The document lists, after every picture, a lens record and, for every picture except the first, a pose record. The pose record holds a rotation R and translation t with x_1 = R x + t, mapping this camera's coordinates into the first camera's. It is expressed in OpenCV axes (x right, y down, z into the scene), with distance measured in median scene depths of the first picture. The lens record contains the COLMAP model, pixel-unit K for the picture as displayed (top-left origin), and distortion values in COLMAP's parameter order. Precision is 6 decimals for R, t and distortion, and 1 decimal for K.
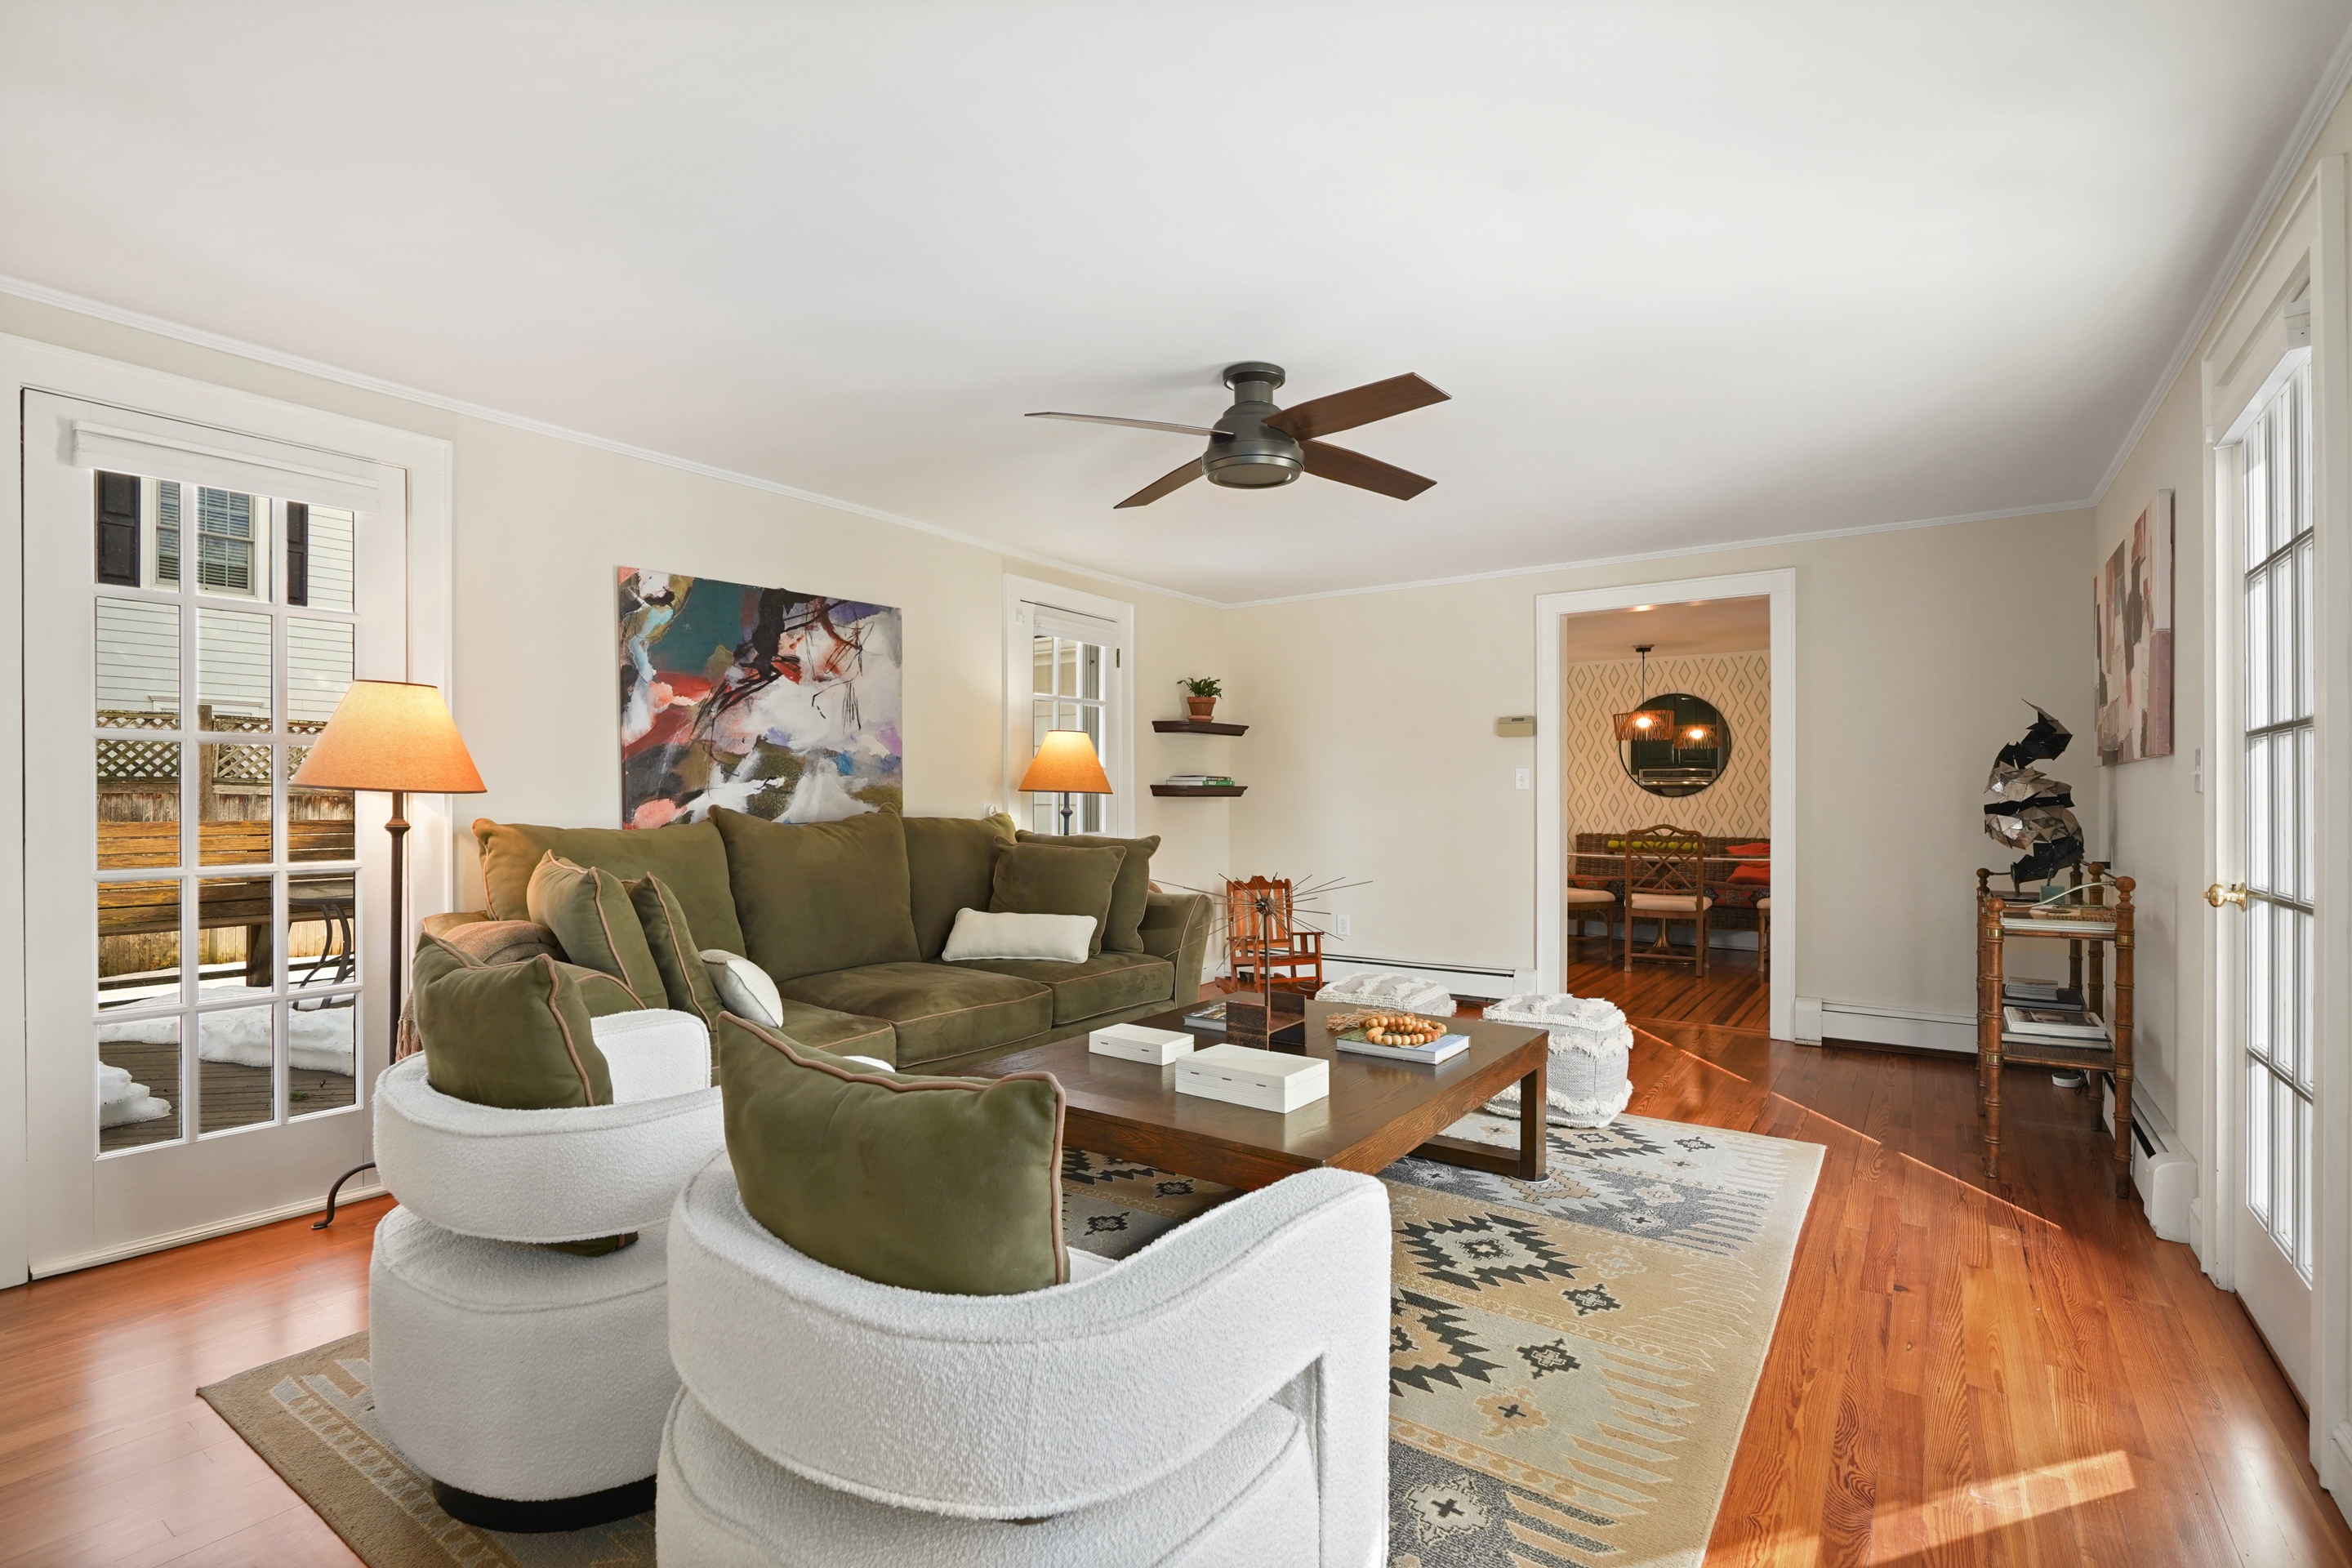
lens RADIAL K [[1085.4, 0, 1194.1], [0, 1085.4, 803.5], [0, 0, 1]] dist [-0.000673, -0.000632]
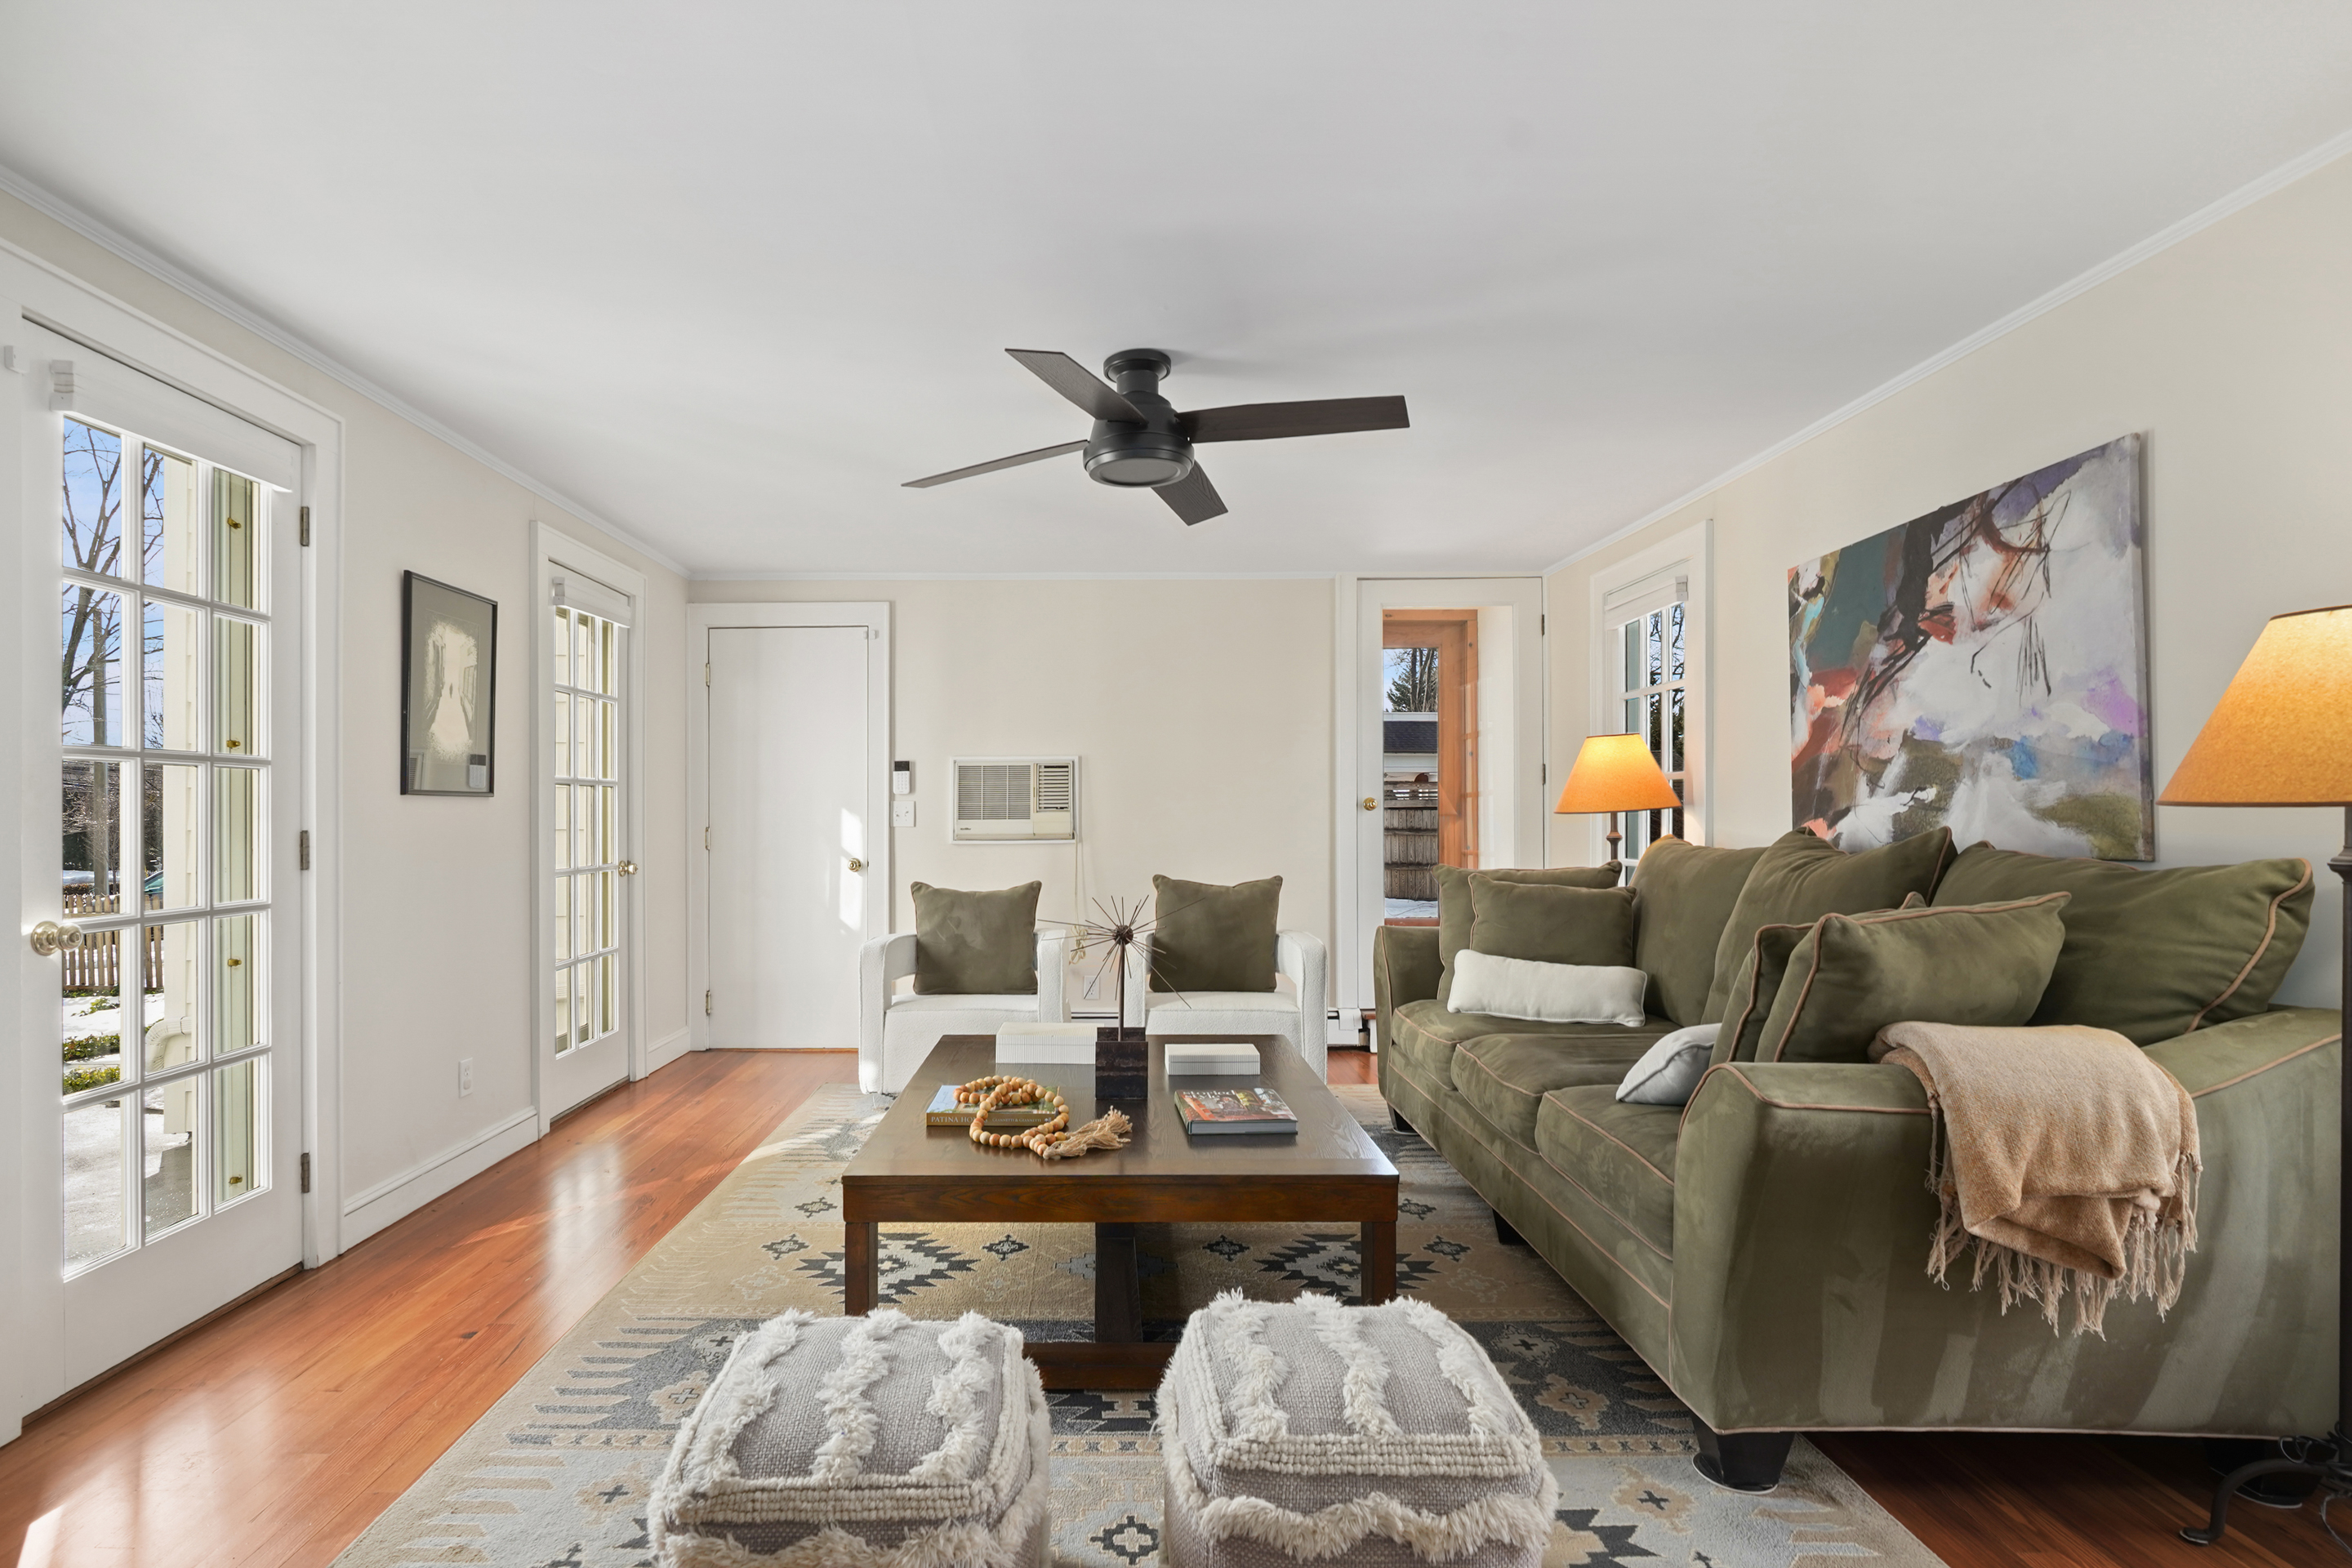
lens RADIAL K [[1161.4, 0, 1091.2], [0, 1161.4, 829.2], [0, 0, 1]] dist [0.000033, 0.000341]
pose [[-0.830362, 0.009802, -0.557139, 0.470591], [0.000234, 0.999851, 0.017241, -0.010656], [0.557225, 0.014186, -0.830240, 1.328718]]
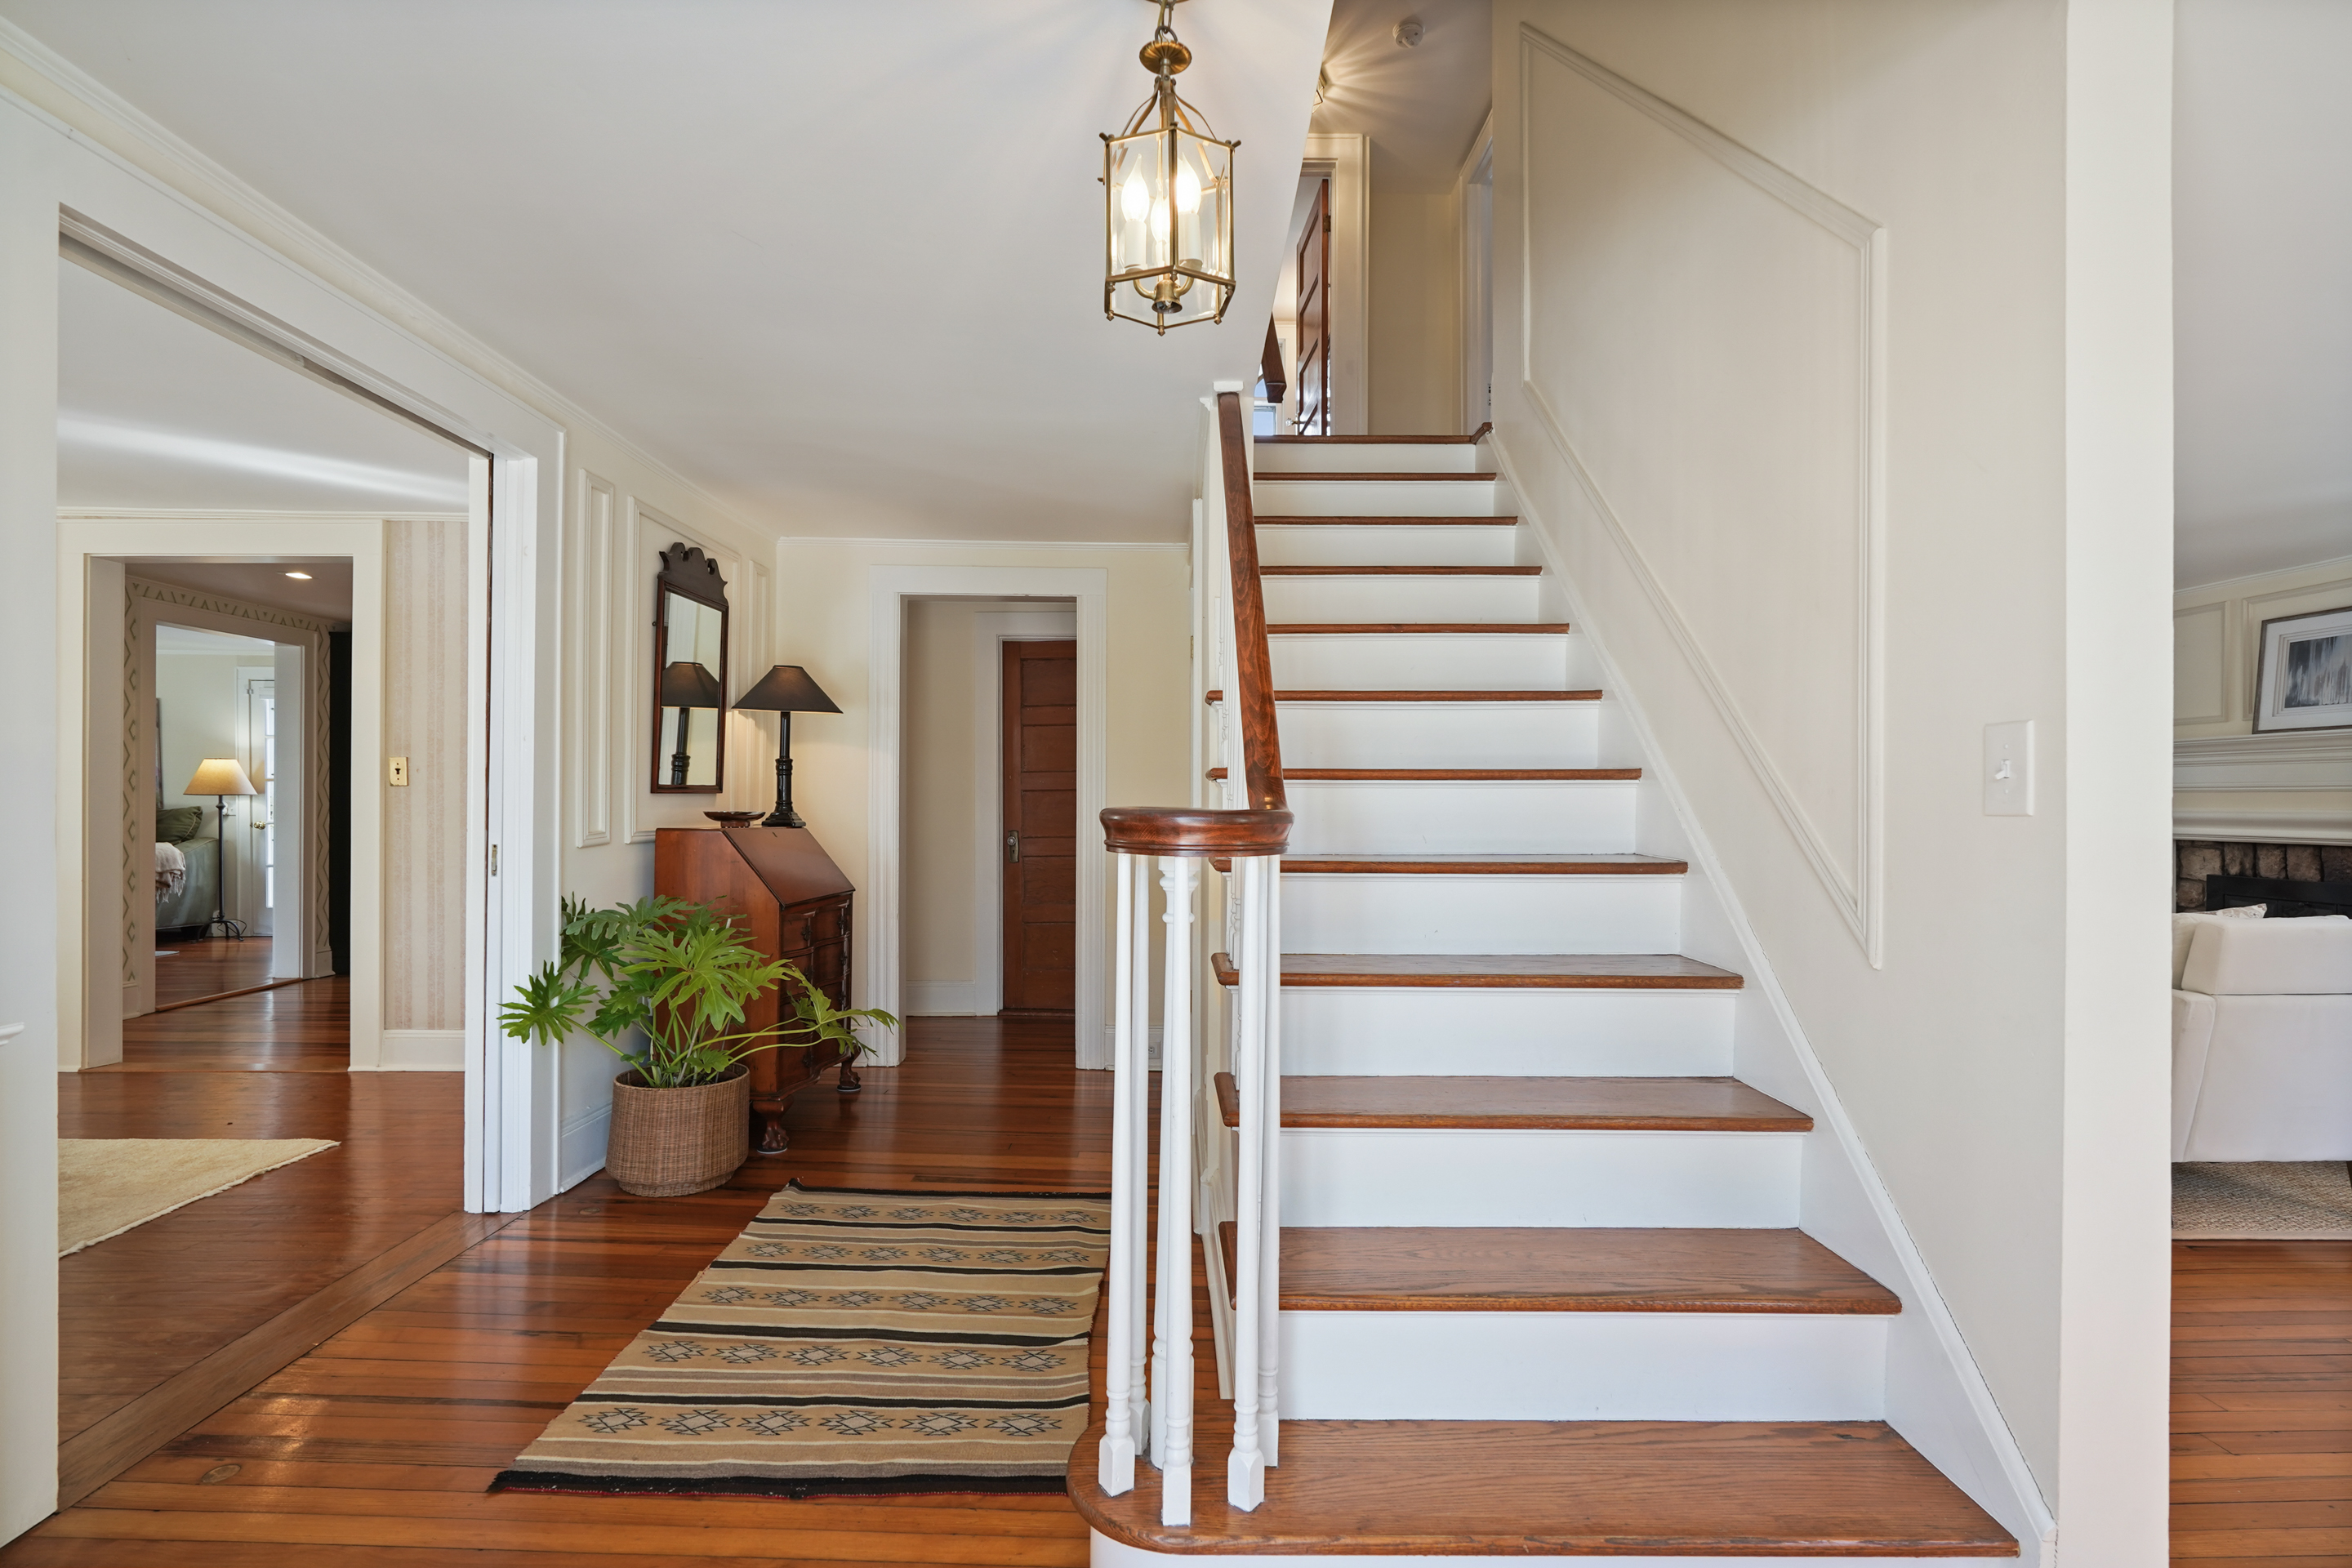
lens RADIAL K [[1085.4, 0, 1175.6], [0, 1085.4, 797.5], [0, 0, 1]] dist [-0.000673, -0.000632]
pose [[0.565182, 0.003884, -0.824957, 2.633349], [-0.004897, 0.999987, 0.001354, -0.019065], [0.824952, 0.003274, 0.565193, 1.586050]]
